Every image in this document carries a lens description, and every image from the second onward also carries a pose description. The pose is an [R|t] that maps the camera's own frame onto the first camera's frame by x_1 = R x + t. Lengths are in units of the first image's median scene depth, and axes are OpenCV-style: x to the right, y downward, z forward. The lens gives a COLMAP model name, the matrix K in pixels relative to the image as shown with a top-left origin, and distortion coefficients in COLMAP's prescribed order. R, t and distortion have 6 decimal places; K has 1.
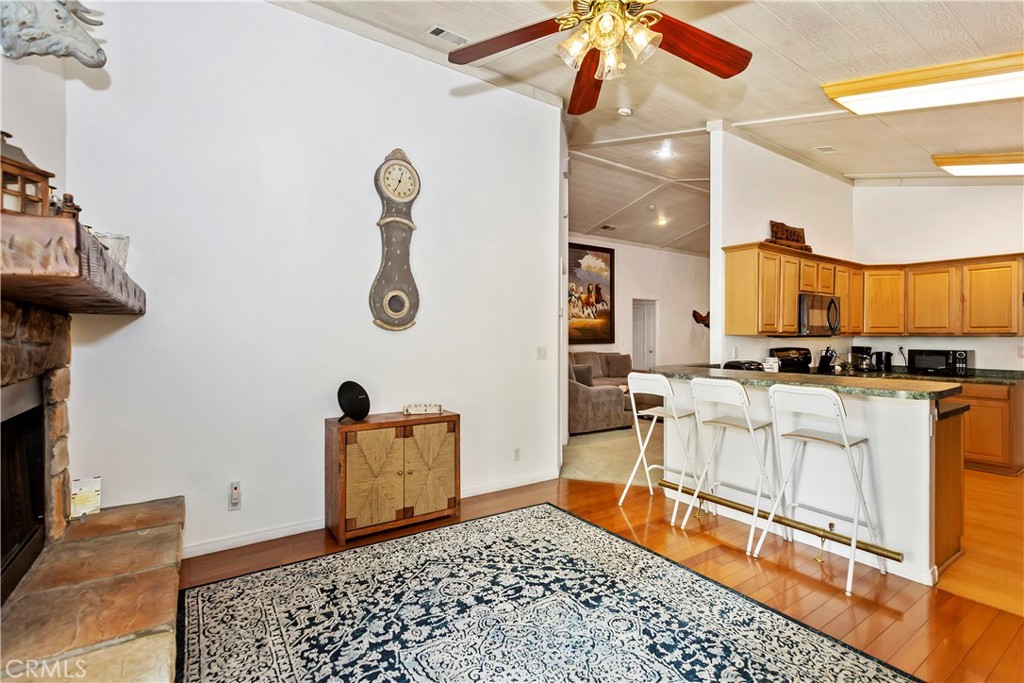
lens RADIAL K [[471.8, 0, 512.9], [0, 471.8, 335.1], [0, 0, 1]] dist [0.003964, 0.000538]
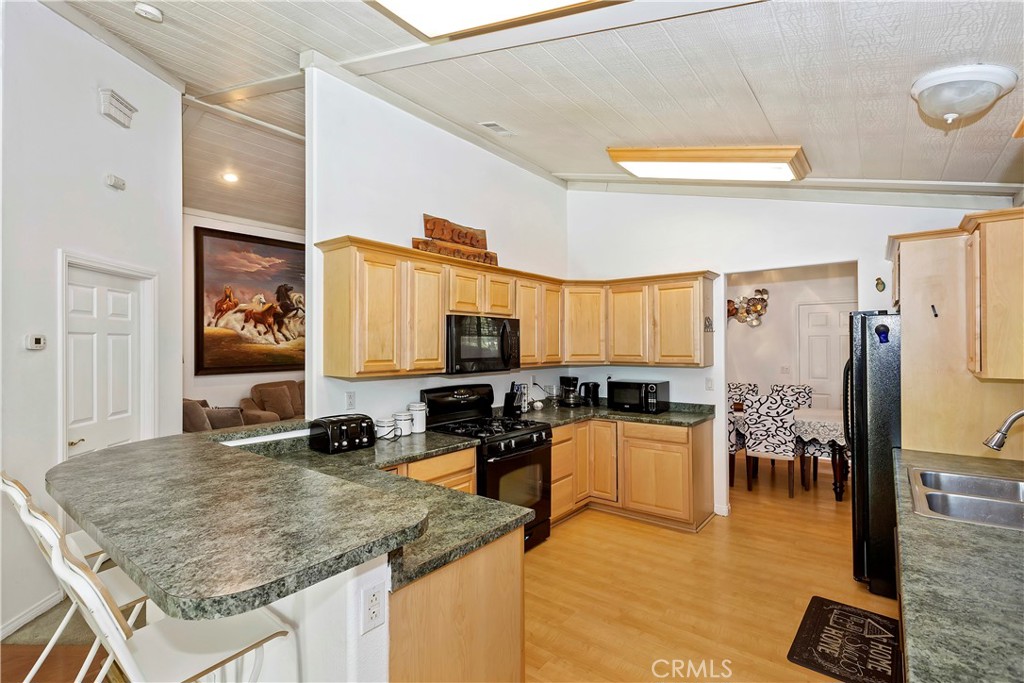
lens RADIAL K [[472.4, 0, 512.0], [0, 472.4, 341.5], [0, 0, 1]] dist [0.003323, 0.000547]
pose [[0.955721, -0.004839, 0.294236, 0.432920], [0.008112, 0.999918, -0.009903, -0.034489], [-0.294164, 0.011852, 0.955681, 0.246436]]
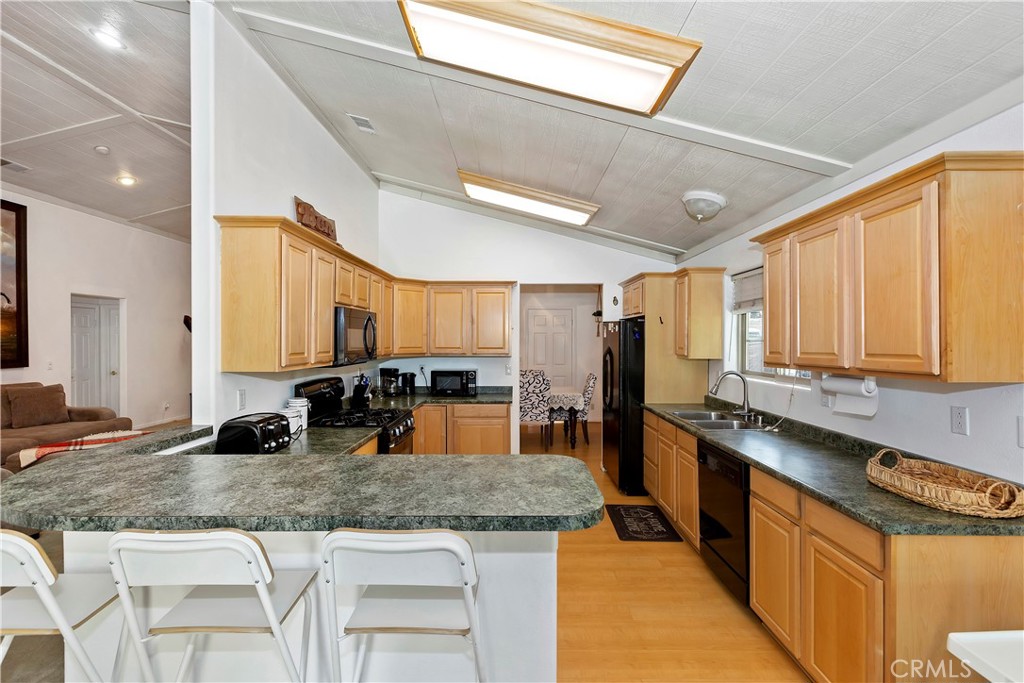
lens RADIAL K [[466.7, 0, 512.0], [0, 466.7, 341.5], [0, 0, 1]] dist [0.002956, 0.000560]
pose [[0.572826, -0.004374, 0.819665, 0.161412], [-0.000467, 0.999984, 0.005663, -0.034819], [-0.819677, -0.003626, 0.572815, 0.335283]]
